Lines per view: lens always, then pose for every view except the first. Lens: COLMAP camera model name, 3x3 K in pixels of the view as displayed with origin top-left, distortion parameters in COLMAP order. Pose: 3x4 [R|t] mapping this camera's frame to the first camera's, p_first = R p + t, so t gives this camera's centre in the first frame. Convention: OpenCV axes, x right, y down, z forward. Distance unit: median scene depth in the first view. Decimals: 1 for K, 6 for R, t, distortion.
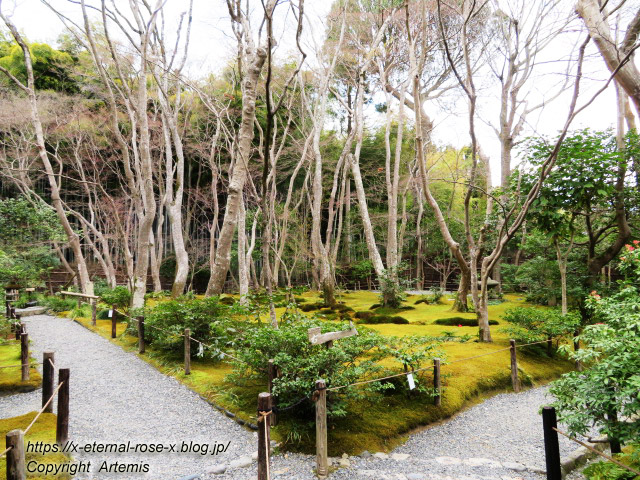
lens RADIAL K [[454.5, 0, 318.1], [0, 454.5, 242.3], [0, 0, 1]] dist [-0.005396, -0.003700]
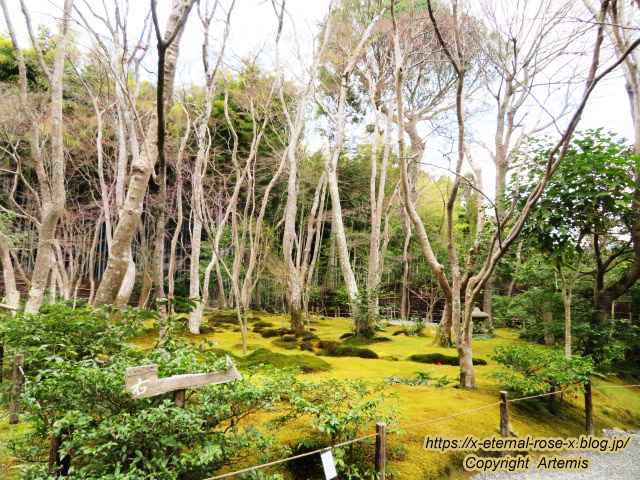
lens RADIAL K [[454.5, 0, 318.1], [0, 454.5, 242.3], [0, 0, 1]] dist [-0.005396, -0.003700]
pose [[0.998710, 0.049383, 0.011806, 0.050337], [-0.048600, 0.997056, -0.059305, 0.016750], [-0.014700, 0.058655, 0.998170, 0.119540]]
